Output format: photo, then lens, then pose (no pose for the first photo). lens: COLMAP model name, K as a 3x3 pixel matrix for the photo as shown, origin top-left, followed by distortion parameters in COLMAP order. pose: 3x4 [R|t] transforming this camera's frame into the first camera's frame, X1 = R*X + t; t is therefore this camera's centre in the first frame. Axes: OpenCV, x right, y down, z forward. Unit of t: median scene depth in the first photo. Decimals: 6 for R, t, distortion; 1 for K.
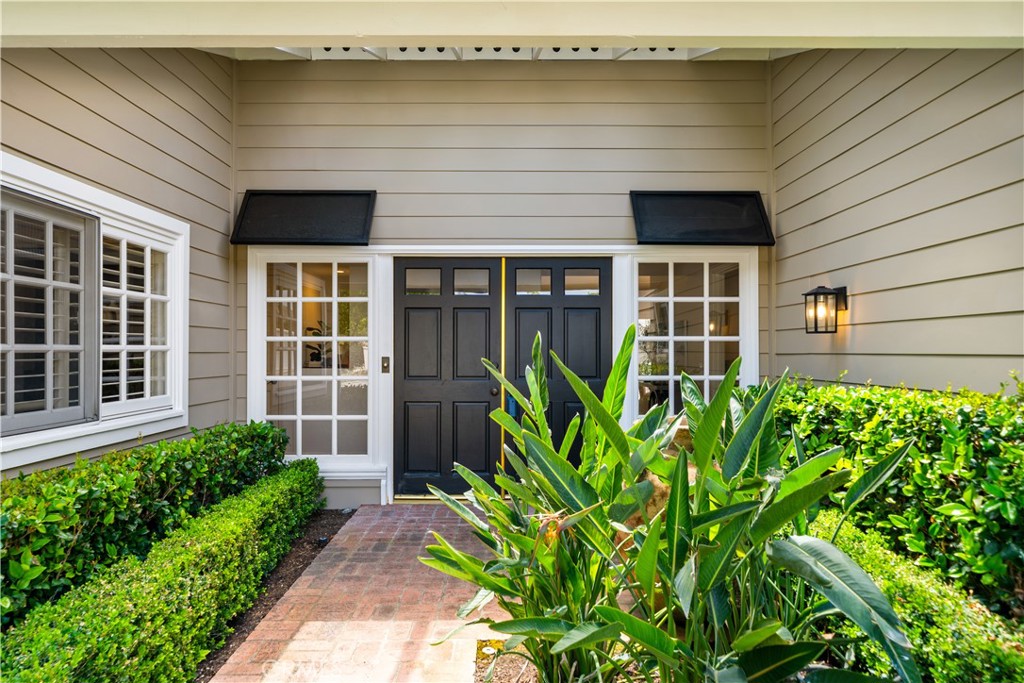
lens RADIAL K [[735.6, 0, 511.6], [0, 735.6, 343.4], [0, 0, 1]] dist [0.006850, 0.001091]
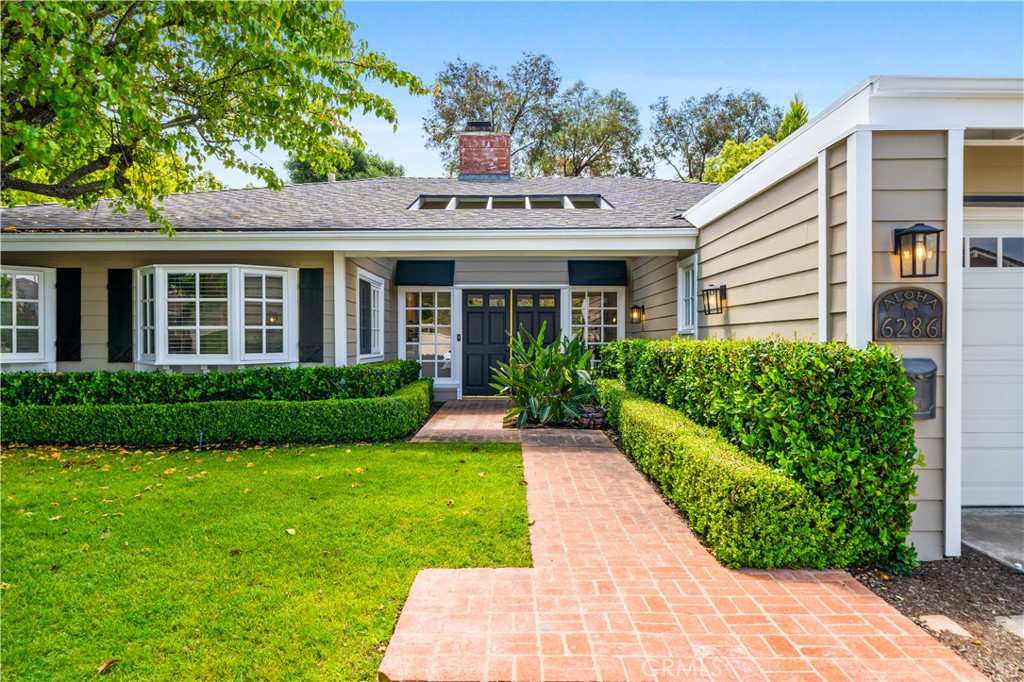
lens RADIAL K [[735.6, 0, 511.9], [0, 735.6, 341.5], [0, 0, 1]] dist [0.006850, 0.001091]
pose [[0.999902, -0.000077, -0.014028, 0.021849], [0.000143, 0.999989, 0.004689, 0.029898], [0.014027, -0.004690, 0.999891, -1.241573]]
